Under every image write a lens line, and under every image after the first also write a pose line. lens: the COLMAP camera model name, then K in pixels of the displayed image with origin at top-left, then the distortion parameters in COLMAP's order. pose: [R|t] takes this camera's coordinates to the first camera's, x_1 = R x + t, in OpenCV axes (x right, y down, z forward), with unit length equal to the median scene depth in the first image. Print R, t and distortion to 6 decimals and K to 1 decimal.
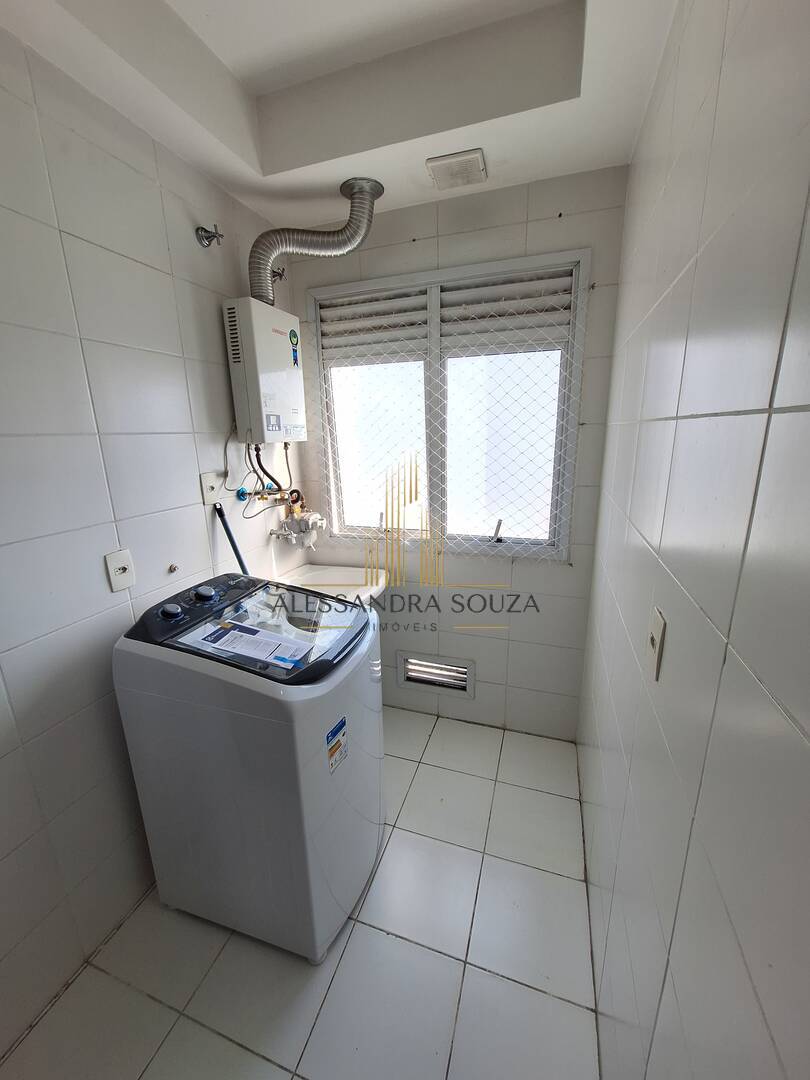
lens RADIAL K [[427.4, 0, 405.3], [0, 427.4, 542.0], [0, 0, 1]] dist [-0.007024, 0.001576]
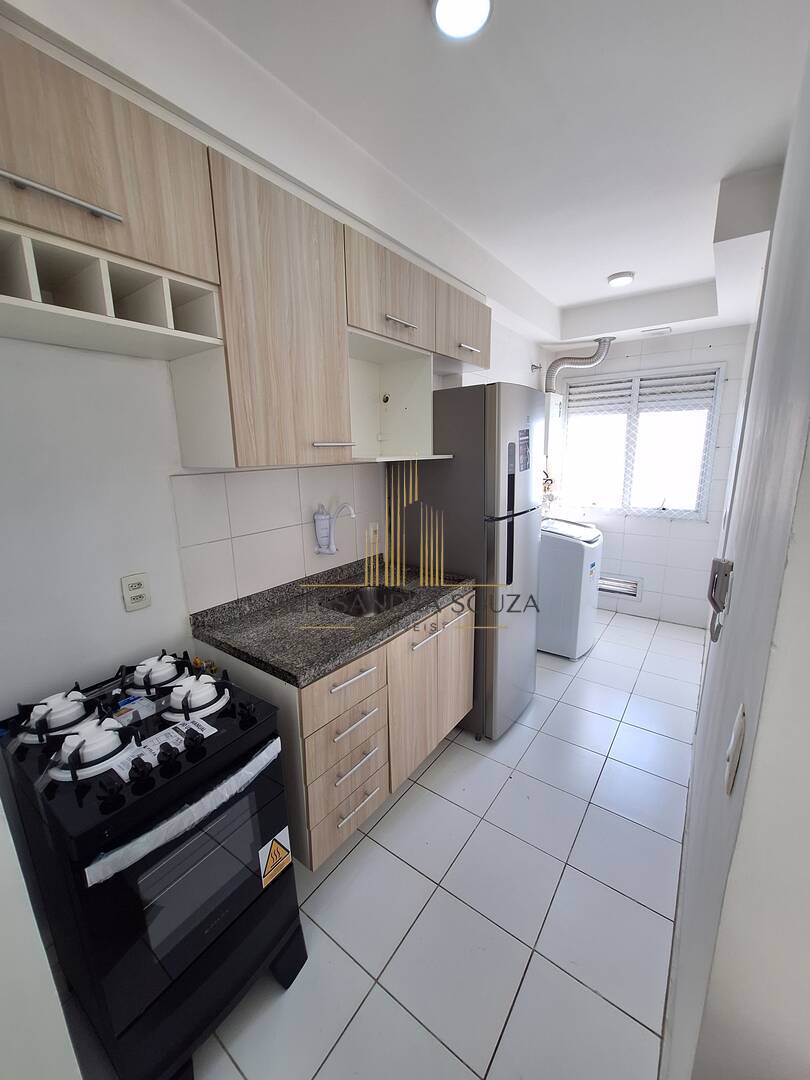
lens RADIAL K [[427.4, 0, 402.5], [0, 427.4, 543.3], [0, 0, 1]] dist [-0.007024, 0.001576]
pose [[0.953077, 0.070145, -0.294490, -0.335438], [-0.079699, 0.996607, -0.020553, 0.300460], [0.292049, 0.043059, 0.955434, -1.194627]]
